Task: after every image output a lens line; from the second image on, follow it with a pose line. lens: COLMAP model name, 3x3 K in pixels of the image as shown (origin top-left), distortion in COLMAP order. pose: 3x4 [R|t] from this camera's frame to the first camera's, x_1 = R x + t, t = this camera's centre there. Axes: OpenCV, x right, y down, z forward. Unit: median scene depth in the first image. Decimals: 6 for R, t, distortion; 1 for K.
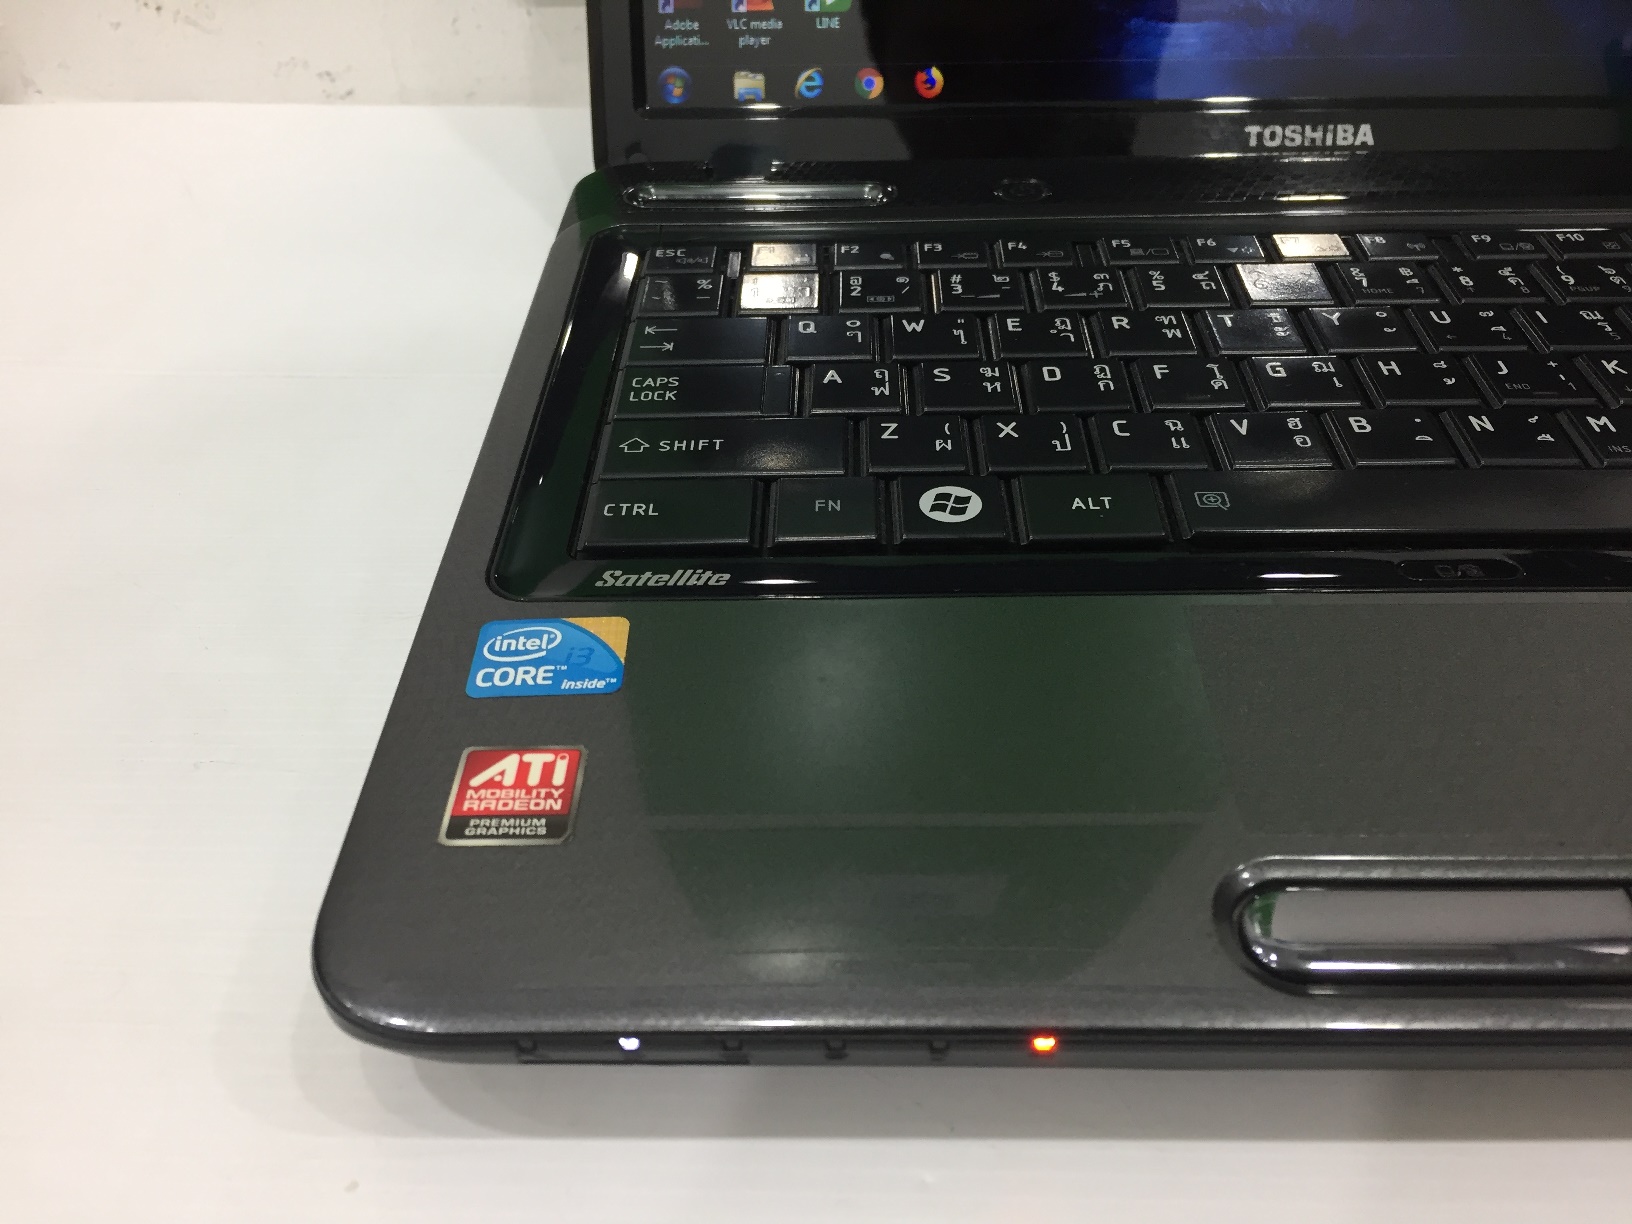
lens RADIAL K [[1457.5, 0, 808.1], [0, 1457.5, 611.5], [0, 0, 1]] dist [0.070299, -0.130081]
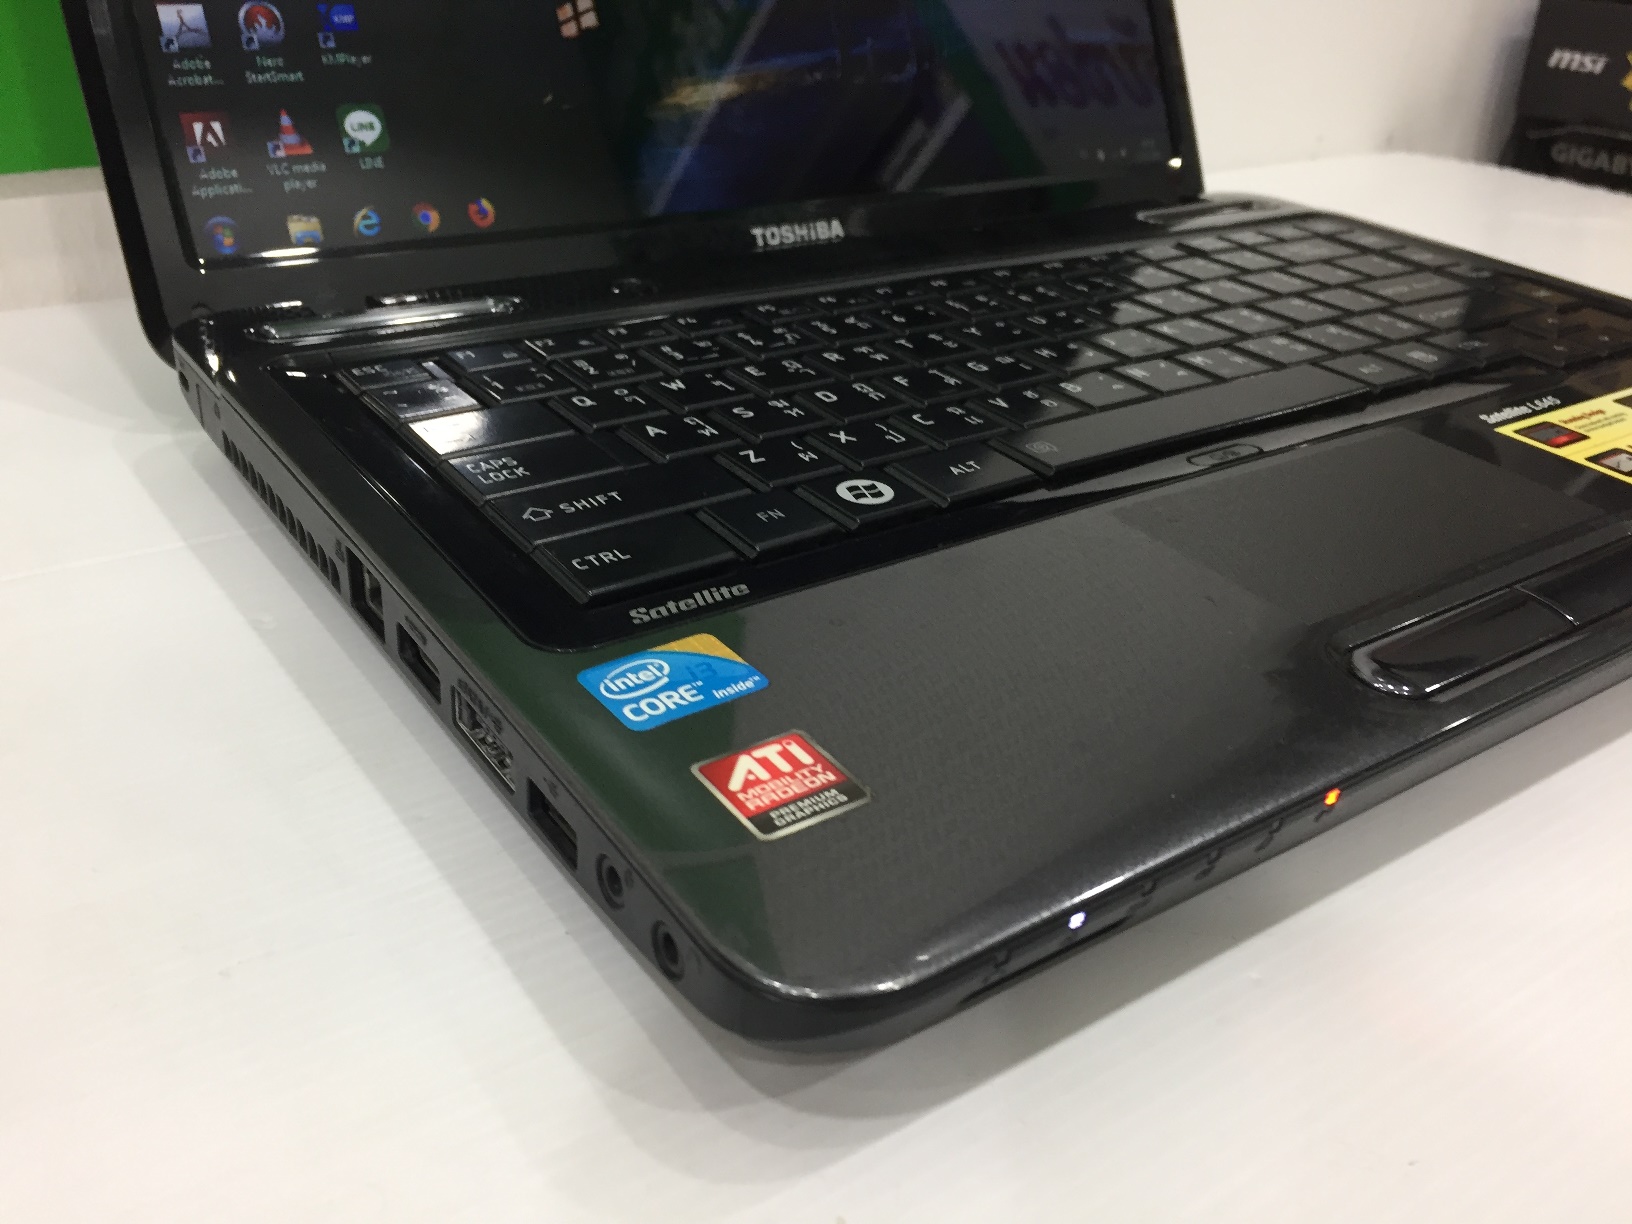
lens RADIAL K [[1457.5, 0, 831.4], [0, 1457.5, 599.8], [0, 0, 1]] dist [0.070299, -0.130081]
pose [[0.797189, -0.220392, 0.562065, -0.428112], [0.314540, 0.946271, -0.075074, 0.058963], [-0.515320, 0.236640, 0.823679, 0.111410]]
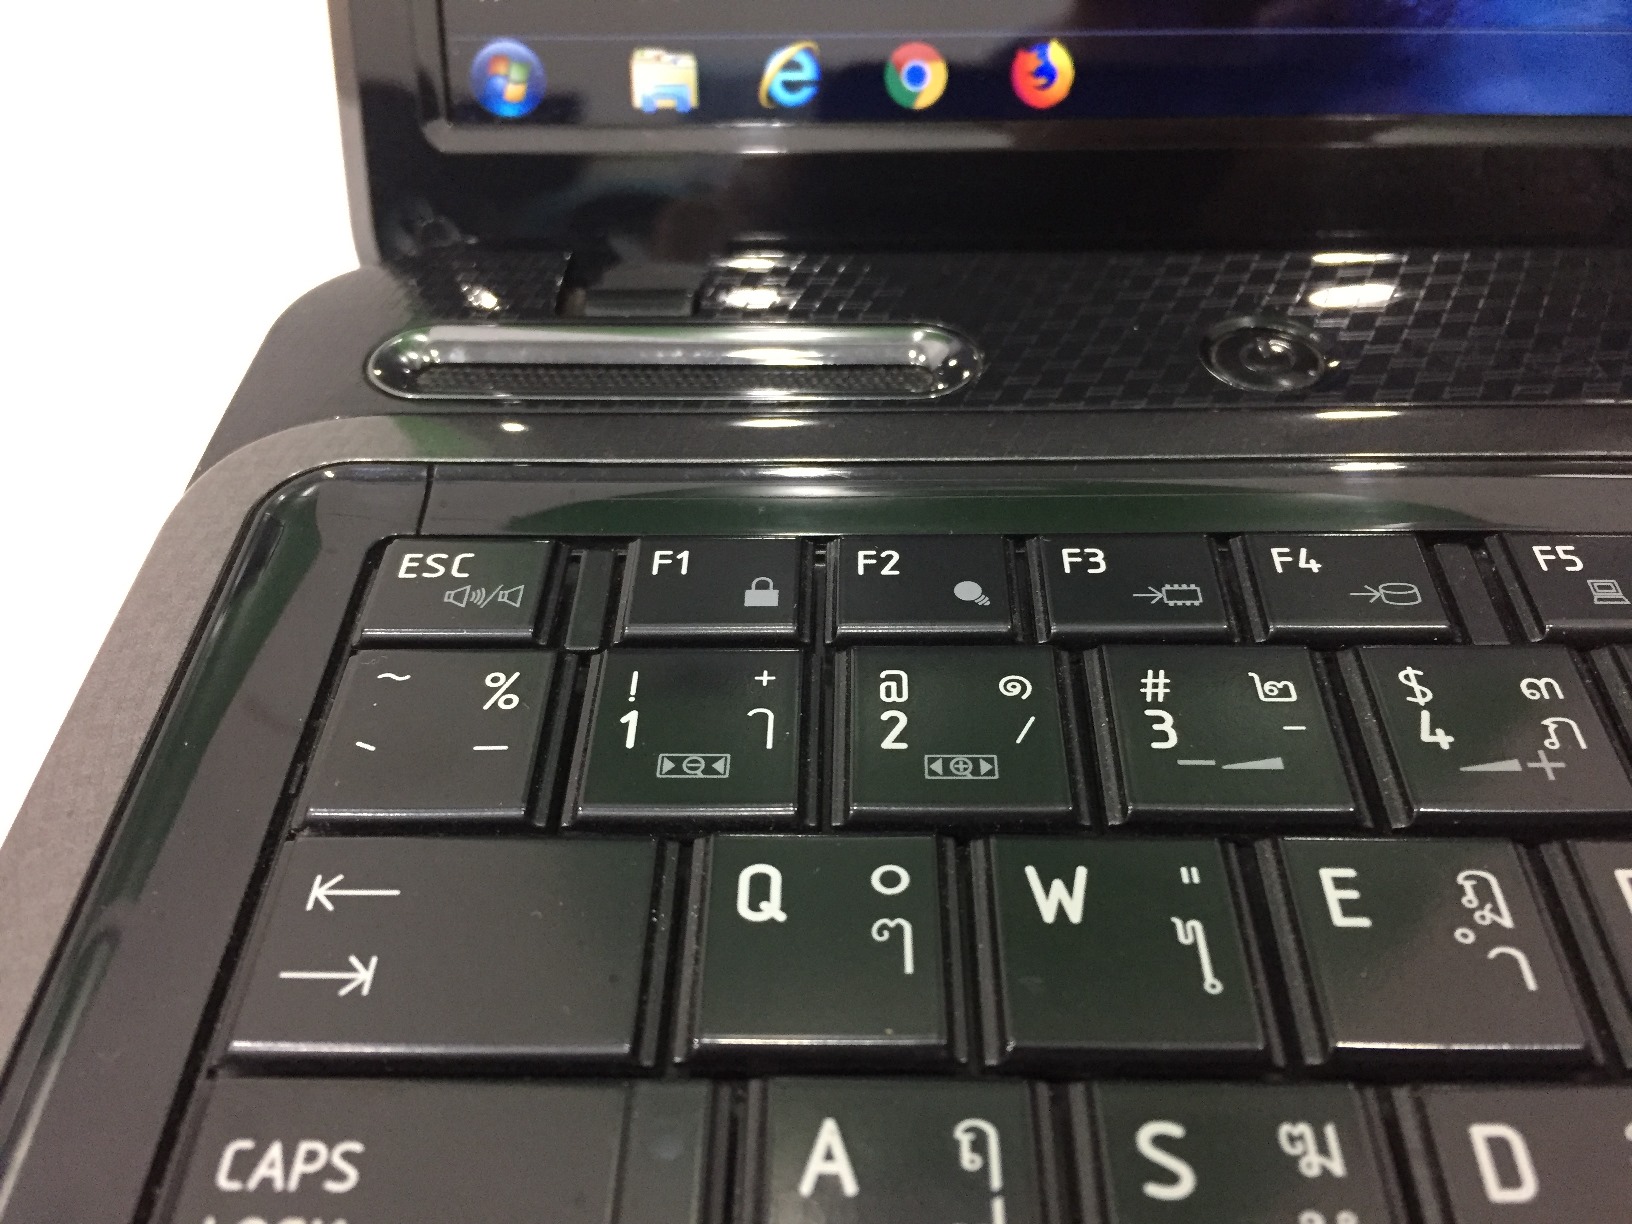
lens RADIAL K [[1457.5, 0, 812.3], [0, 1457.5, 621.9], [0, 0, 1]] dist [0.070299, -0.130081]
pose [[0.999988, 0.003007, -0.003839, 0.012430], [-0.002595, 0.994653, 0.103239, -0.278600], [0.004129, -0.103228, 0.994649, 0.608717]]
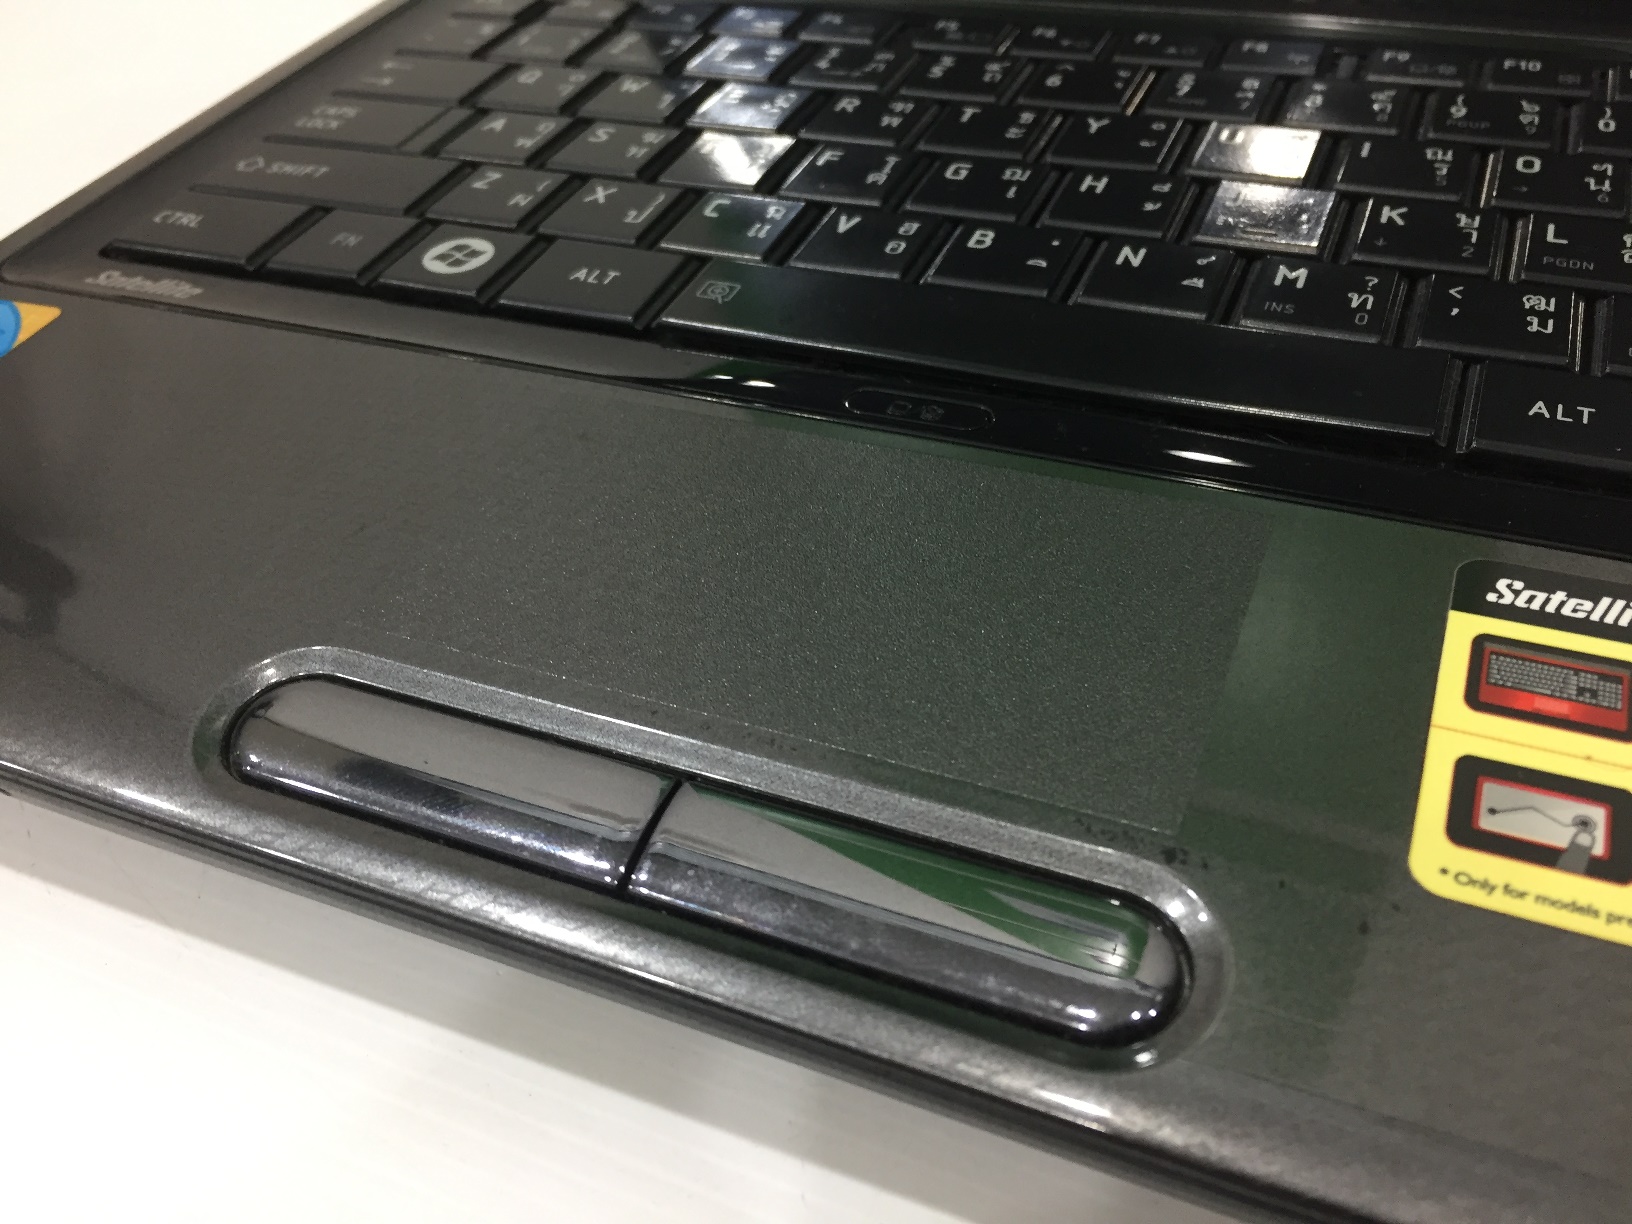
lens RADIAL K [[1457.5, 0, 802.0], [0, 1457.5, 621.6], [0, 0, 1]] dist [0.070299, -0.130081]
pose [[0.920048, 0.211746, -0.329659, 0.491160], [-0.189223, 0.976893, 0.099372, 0.011753], [0.343083, -0.029048, 0.938856, 0.182255]]
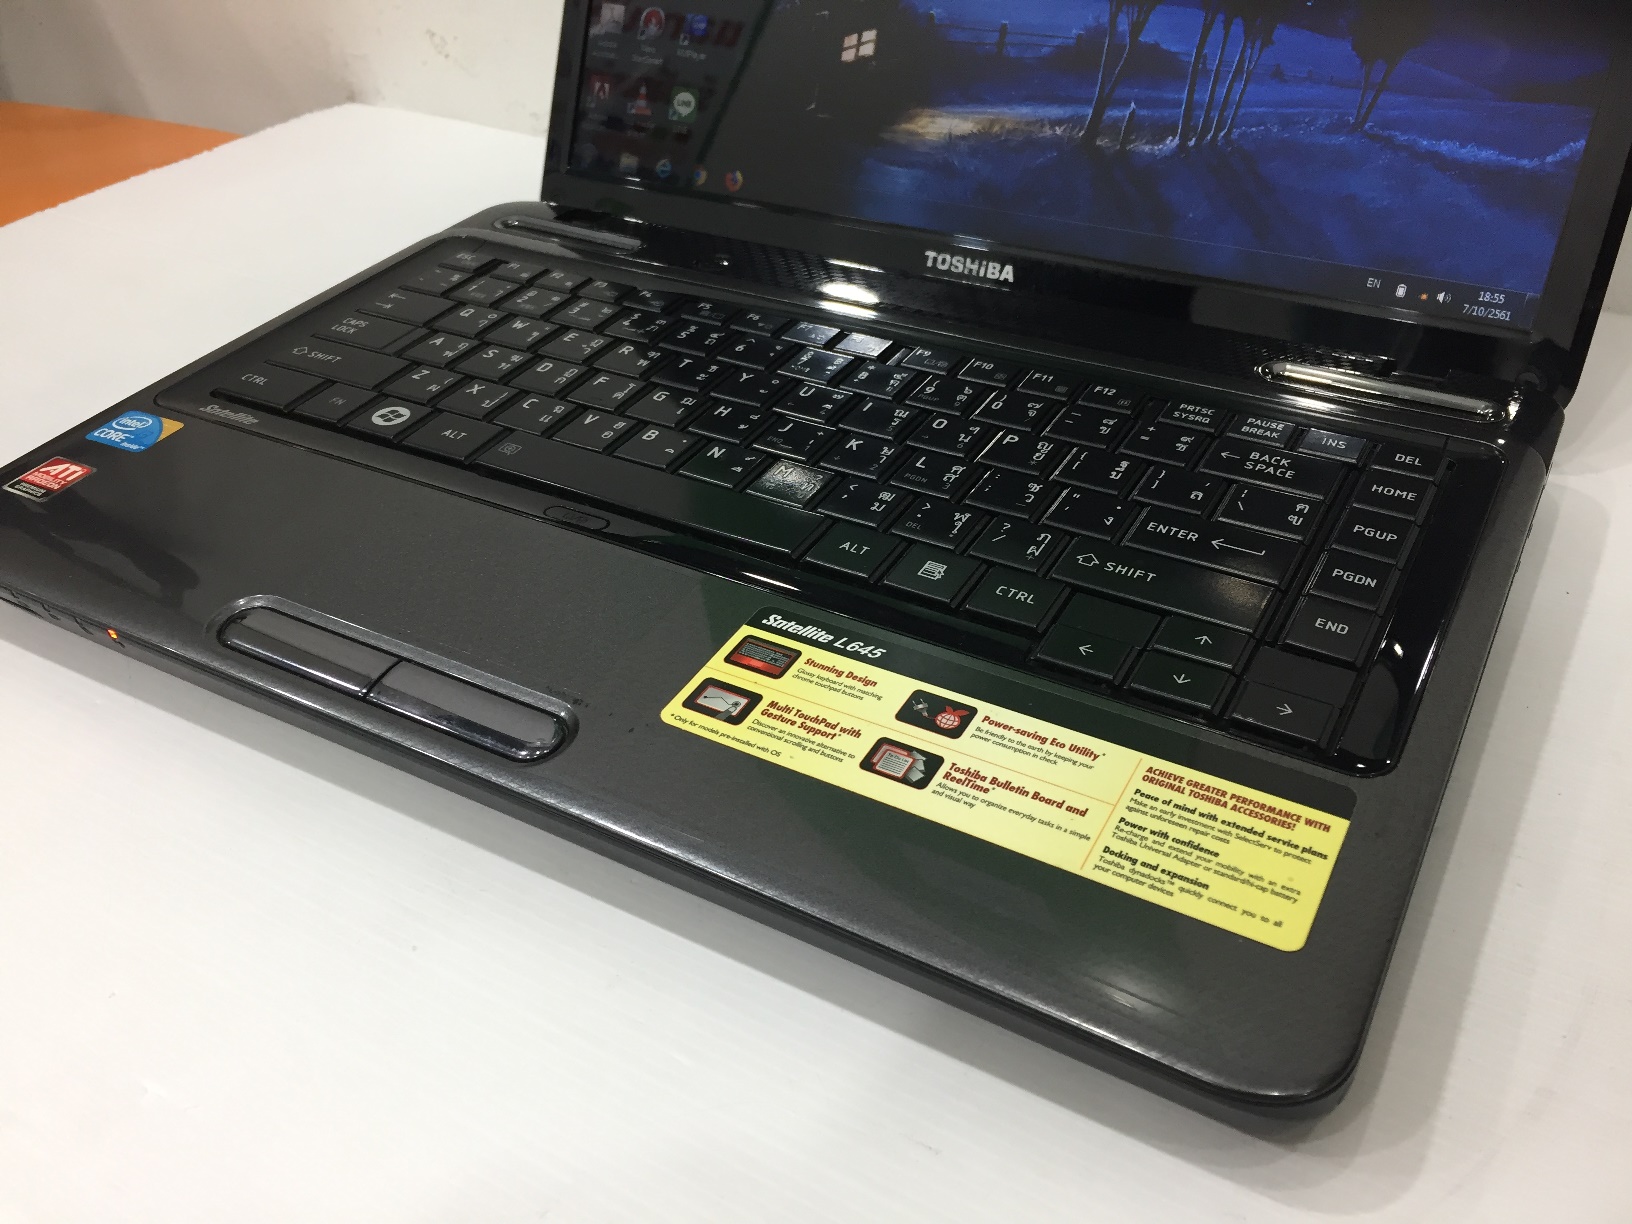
lens RADIAL K [[1457.5, 0, 796.1], [0, 1457.5, 606.5], [0, 0, 1]] dist [0.070299, -0.130081]
pose [[0.868079, 0.274159, -0.413855, 0.983283], [-0.286543, 0.957490, 0.033254, -0.041884], [0.405379, 0.089720, 0.909735, -0.250847]]
